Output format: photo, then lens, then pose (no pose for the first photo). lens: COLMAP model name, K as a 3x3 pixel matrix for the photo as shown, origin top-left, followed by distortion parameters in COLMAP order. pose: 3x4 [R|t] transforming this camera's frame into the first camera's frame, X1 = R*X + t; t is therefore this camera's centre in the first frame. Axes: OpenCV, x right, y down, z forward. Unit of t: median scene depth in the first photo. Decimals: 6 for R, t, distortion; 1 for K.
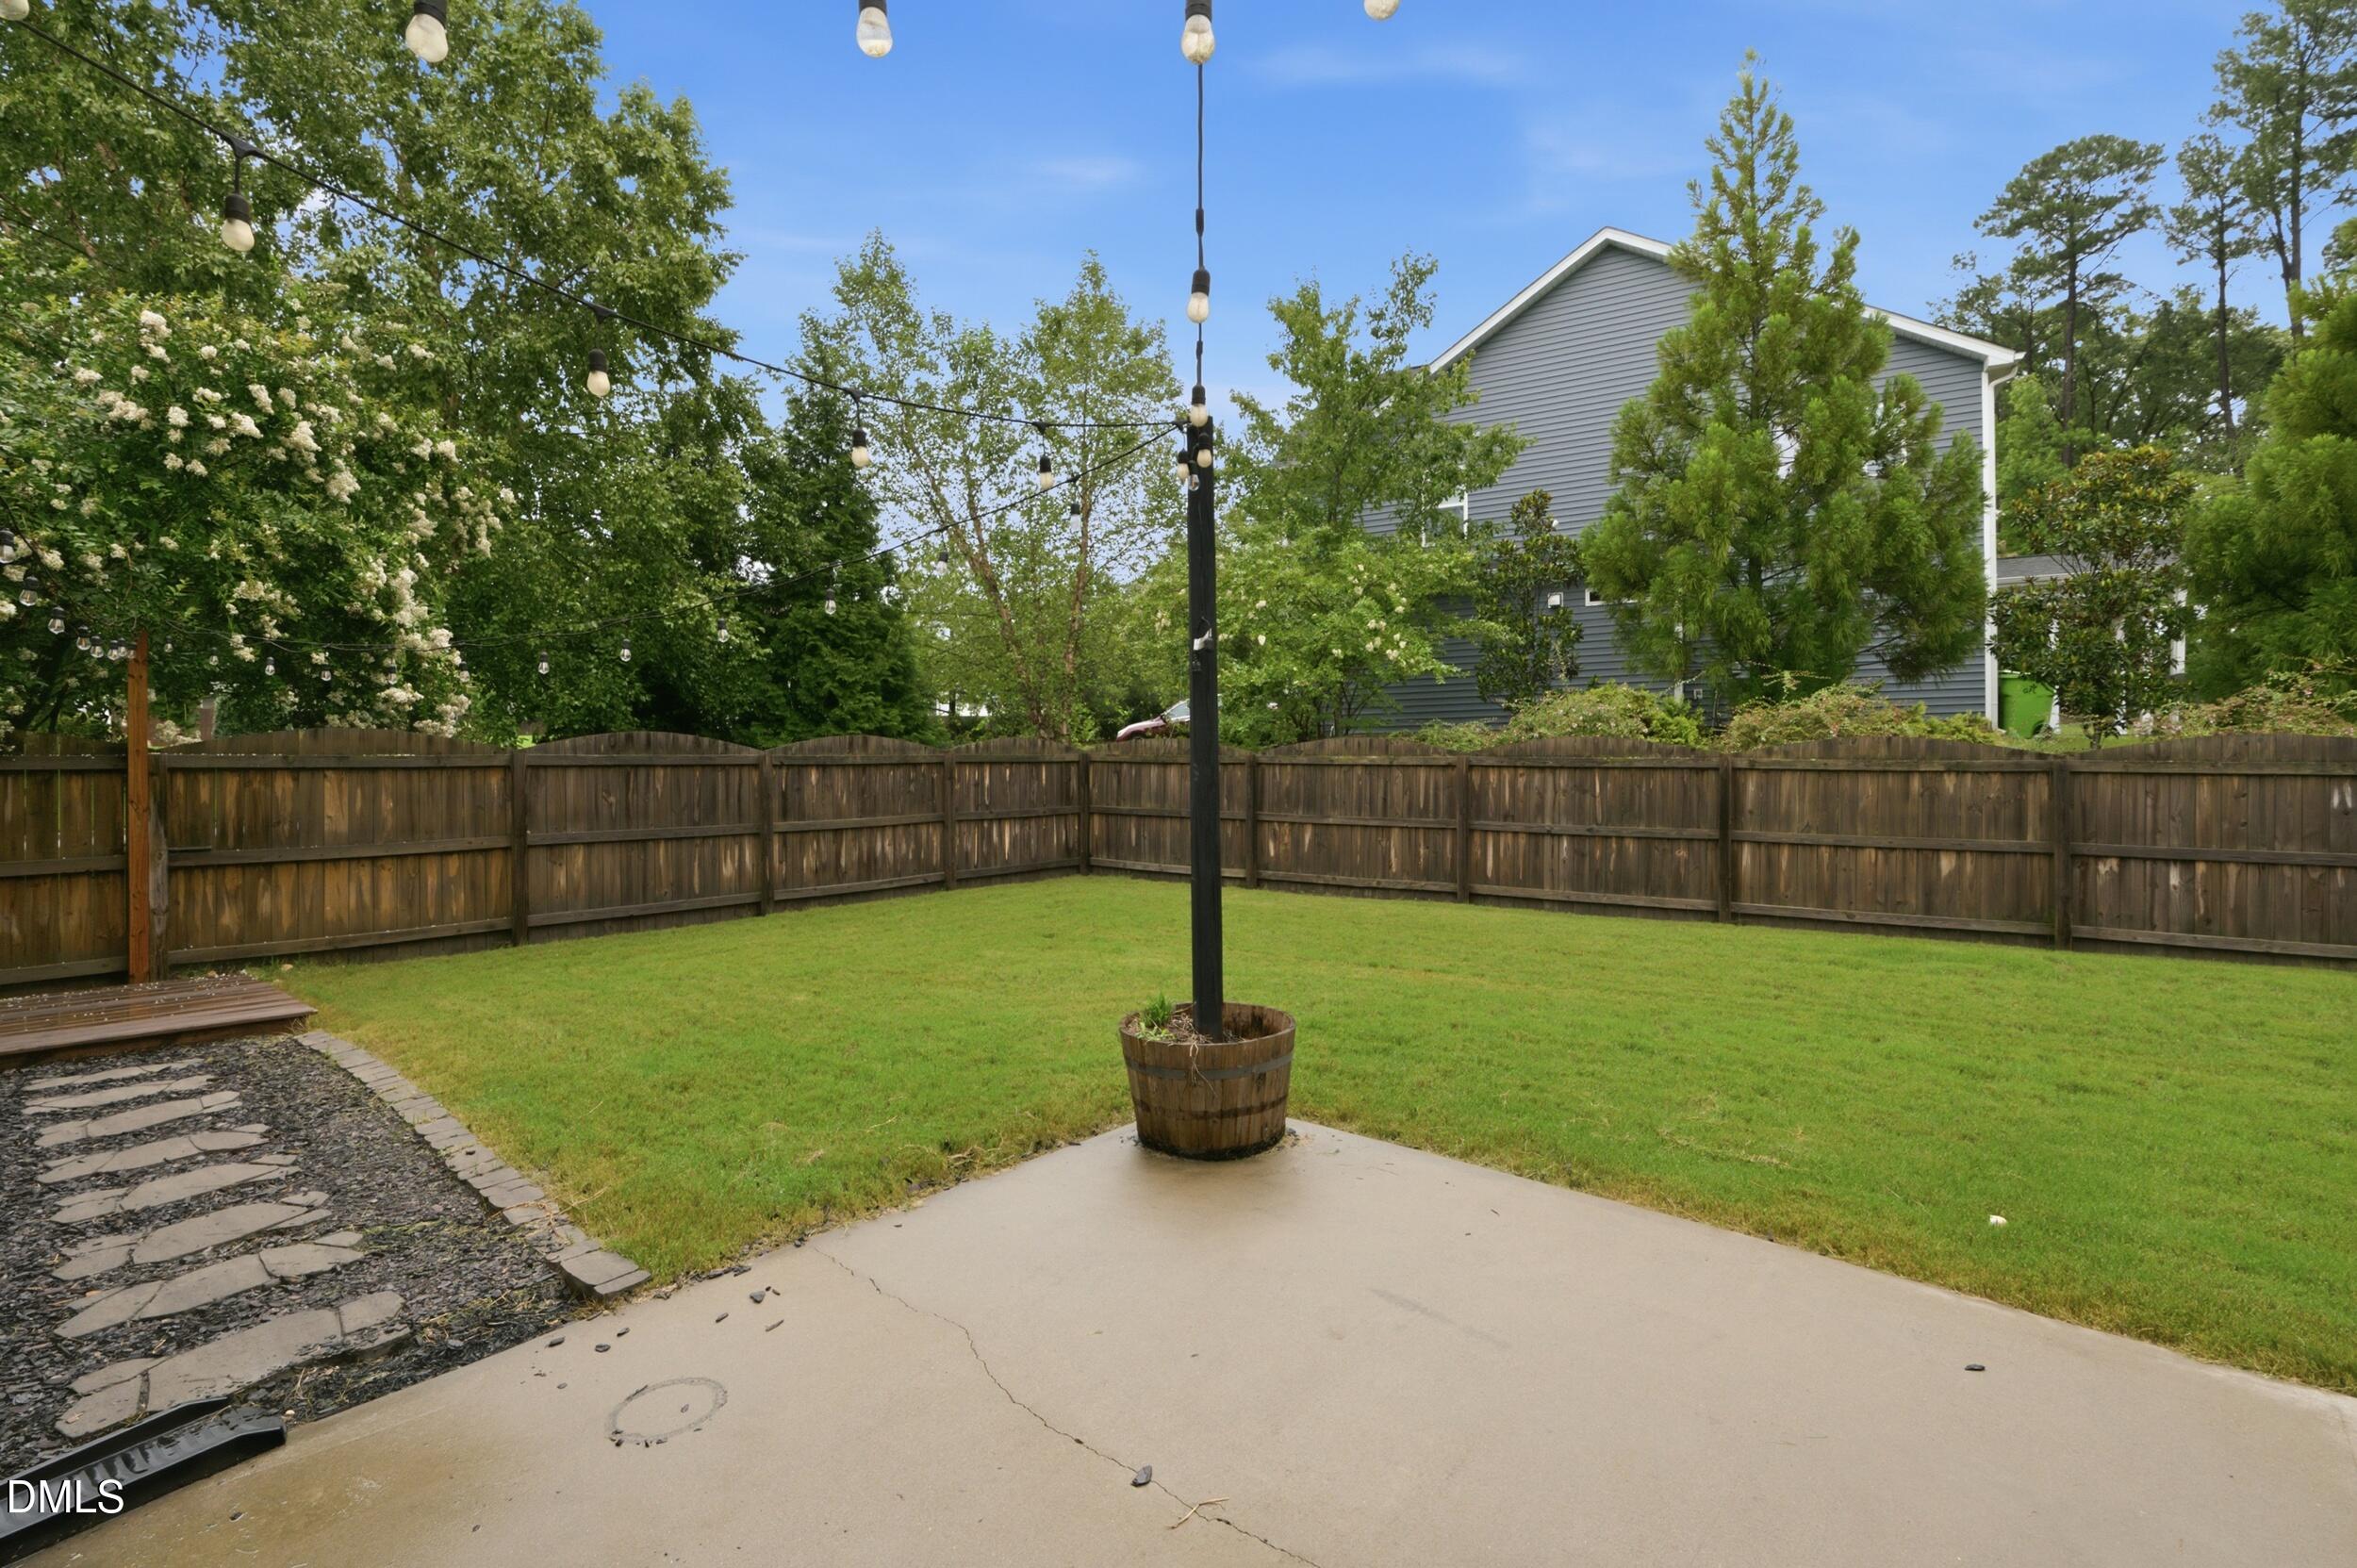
lens RADIAL K [[1054.1, 0, 1188.7], [0, 1054.1, 772.5], [0, 0, 1]] dist [-0.001938, -0.000828]
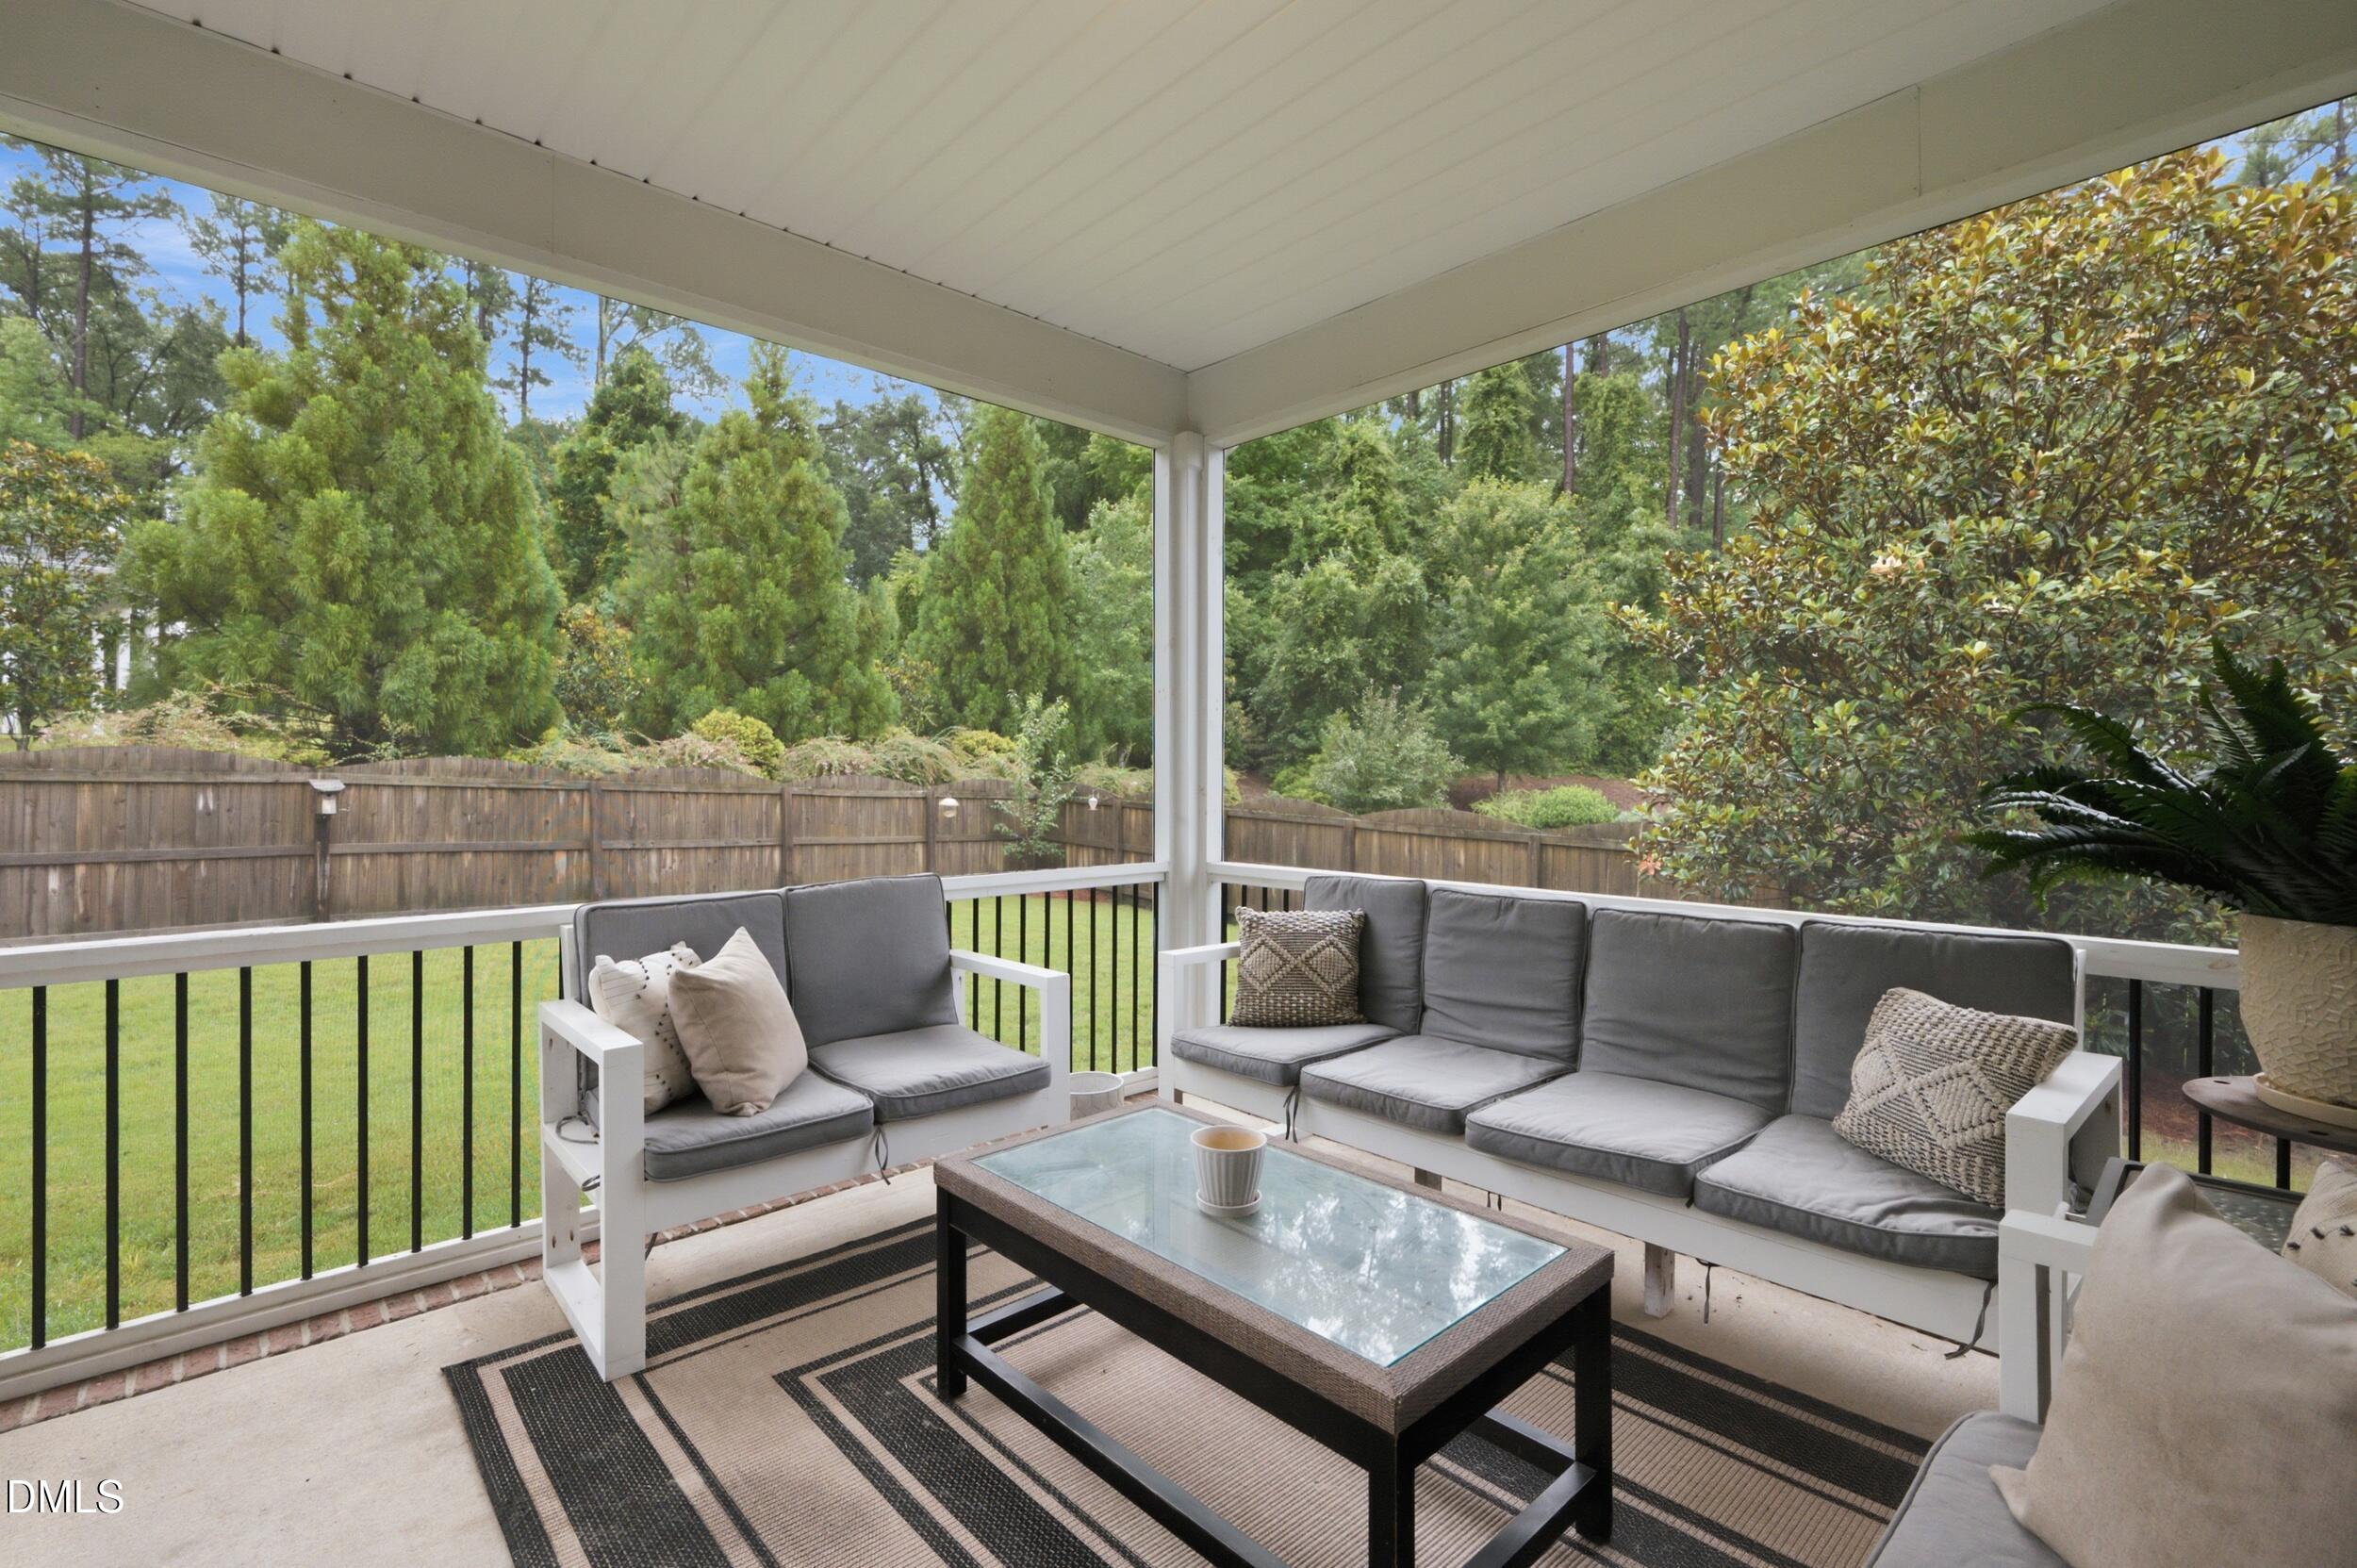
lens RADIAL K [[1054.1, 0, 1188.7], [0, 1054.1, 772.5], [0, 0, 1]] dist [-0.001938, -0.000828]
pose [[0.068439, 0.005196, 0.997642, -0.016387], [-0.004251, 0.999979, -0.004916, -0.006301], [-0.997646, -0.003905, 0.068459, -0.156049]]
